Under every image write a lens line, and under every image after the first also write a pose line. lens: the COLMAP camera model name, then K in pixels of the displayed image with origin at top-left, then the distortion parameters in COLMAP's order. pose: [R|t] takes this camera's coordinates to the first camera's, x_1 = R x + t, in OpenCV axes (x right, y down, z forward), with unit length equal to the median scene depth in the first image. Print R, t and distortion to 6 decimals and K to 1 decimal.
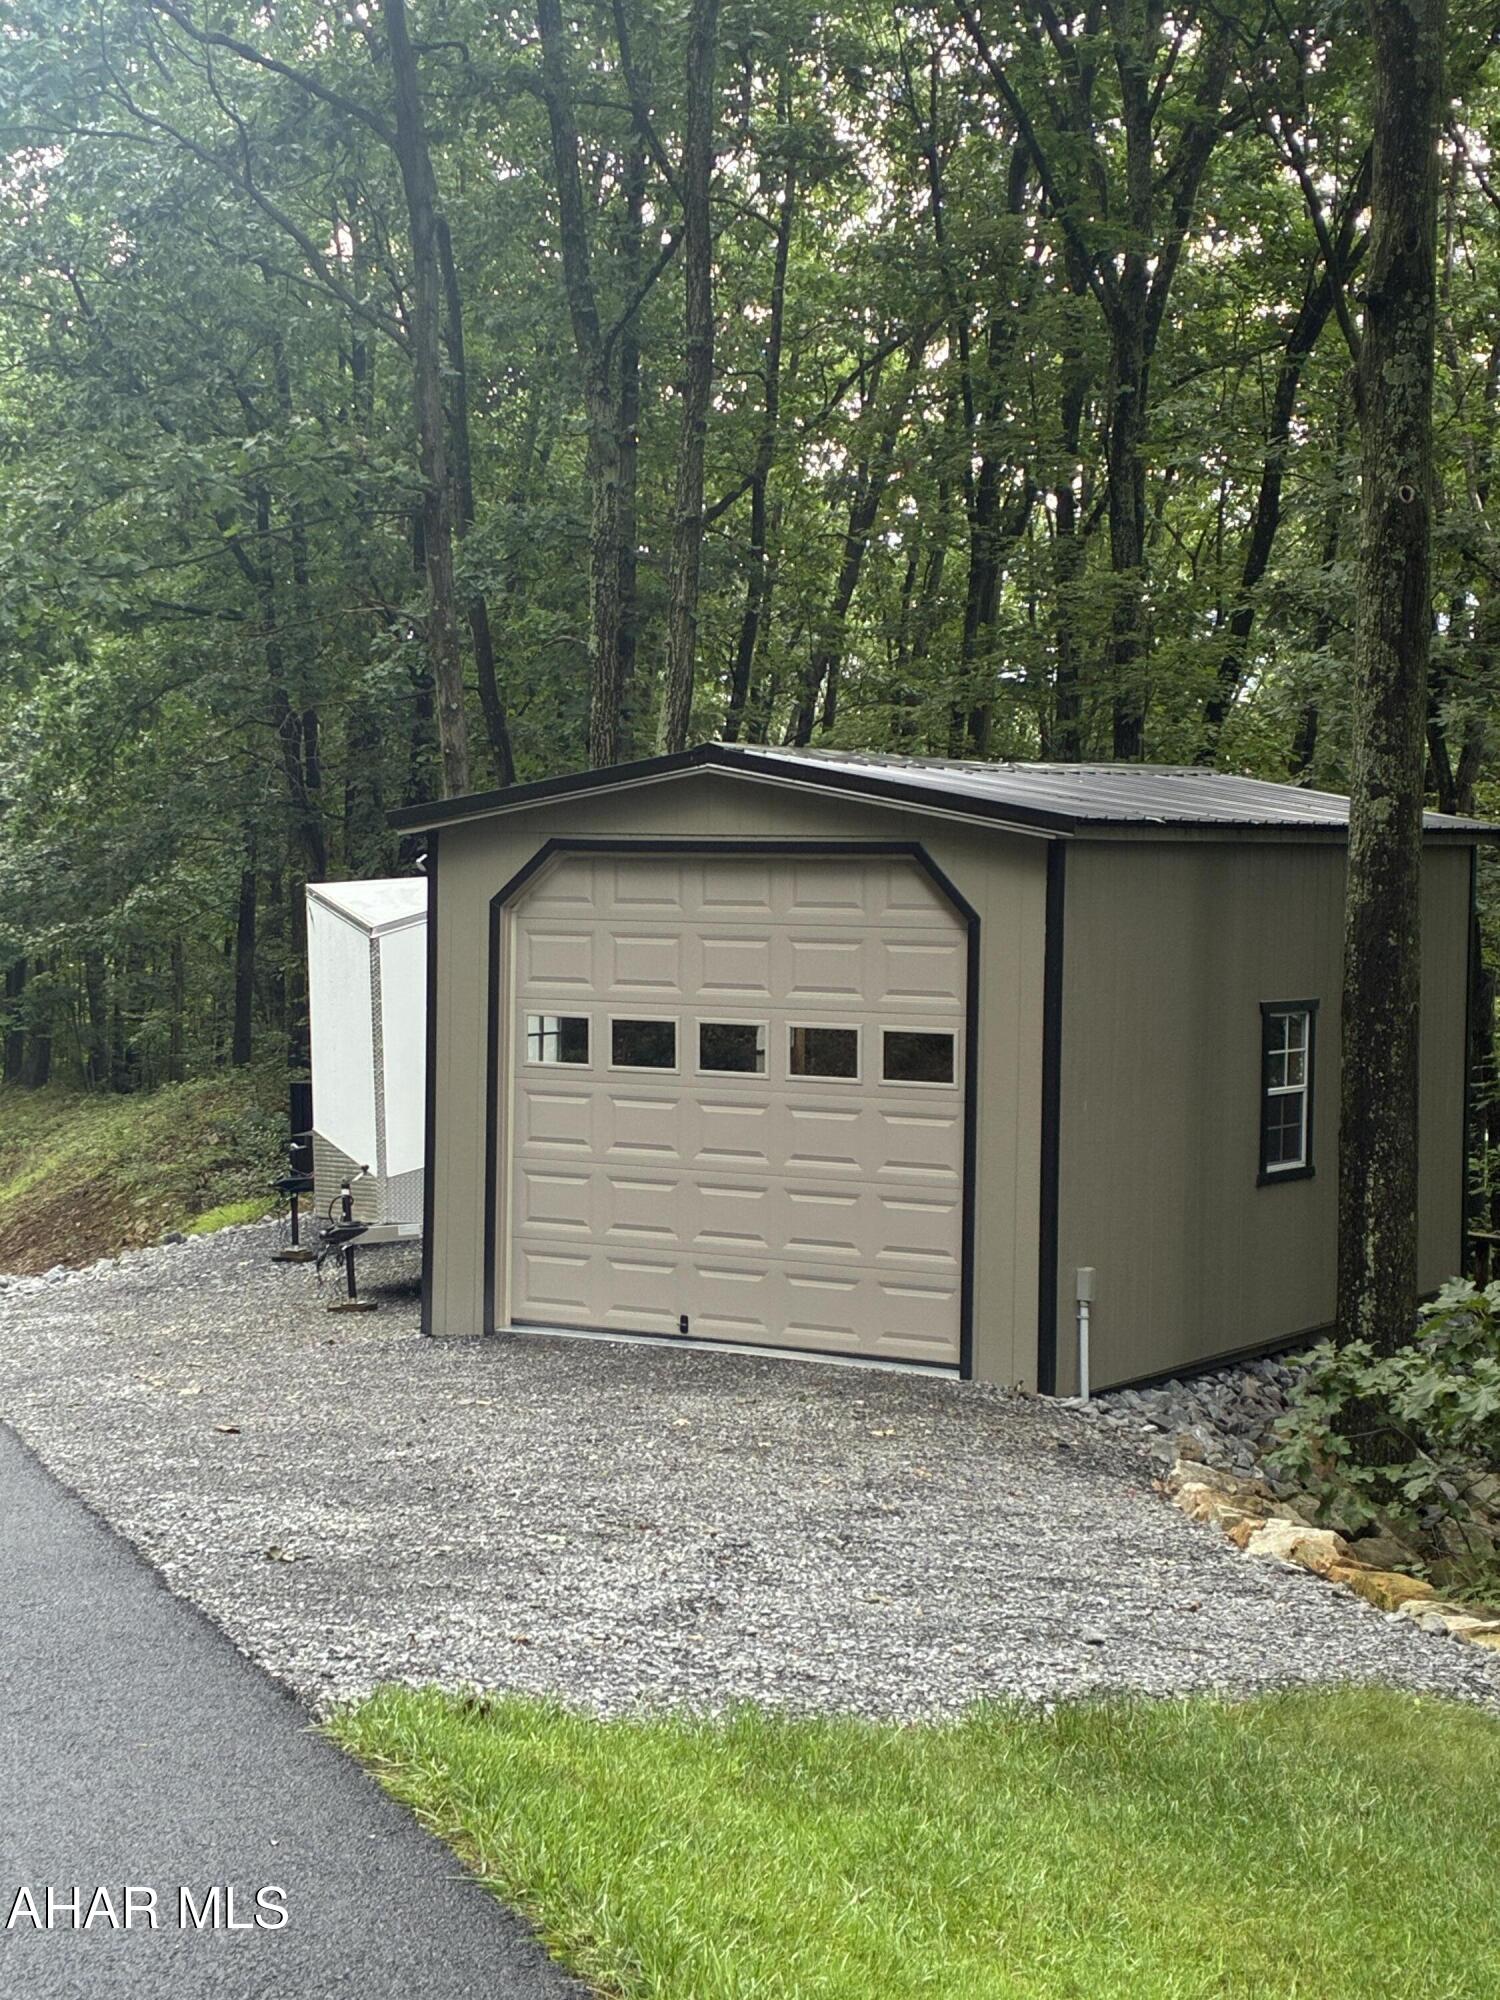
lens RADIAL K [[2833.0, 0, 750.0], [0, 2833.0, 1000.0], [0, 0, 1]] dist [0.091535, -0.013865]
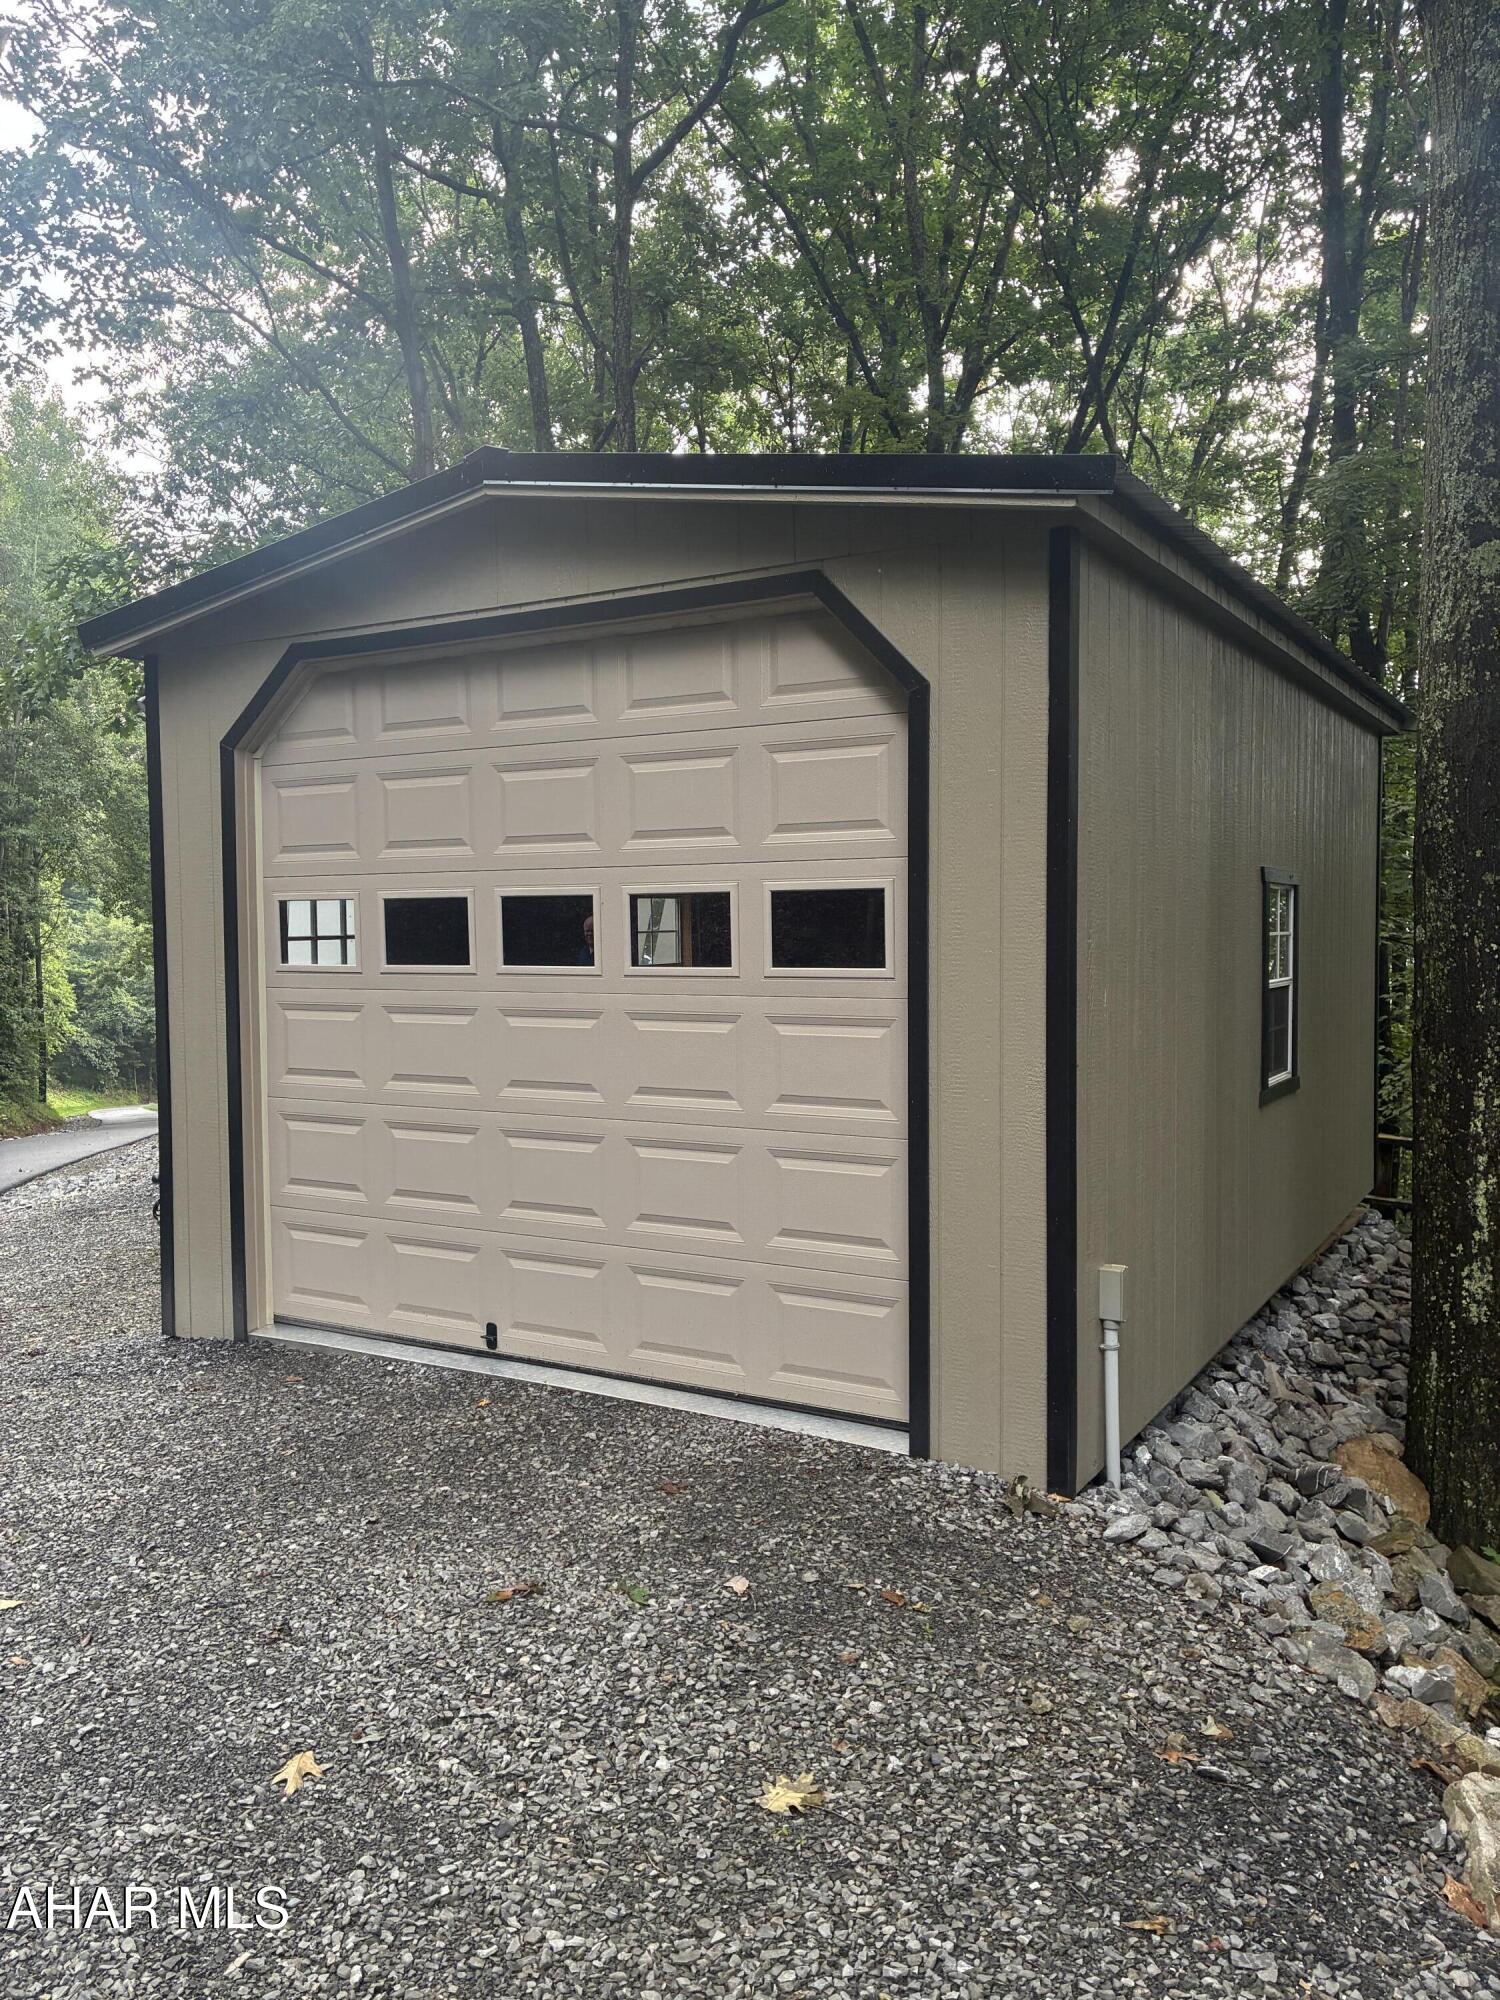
lens RADIAL K [[1327.4, 0, 750.0], [0, 1327.4, 1000.0], [0, 0, 1]] dist [0.058750, 0.000059]
pose [[0.999049, -0.024930, 0.035766, 0.030986], [0.024472, 0.999614, 0.013178, 0.031281], [-0.036080, -0.012290, 0.999273, 0.701180]]
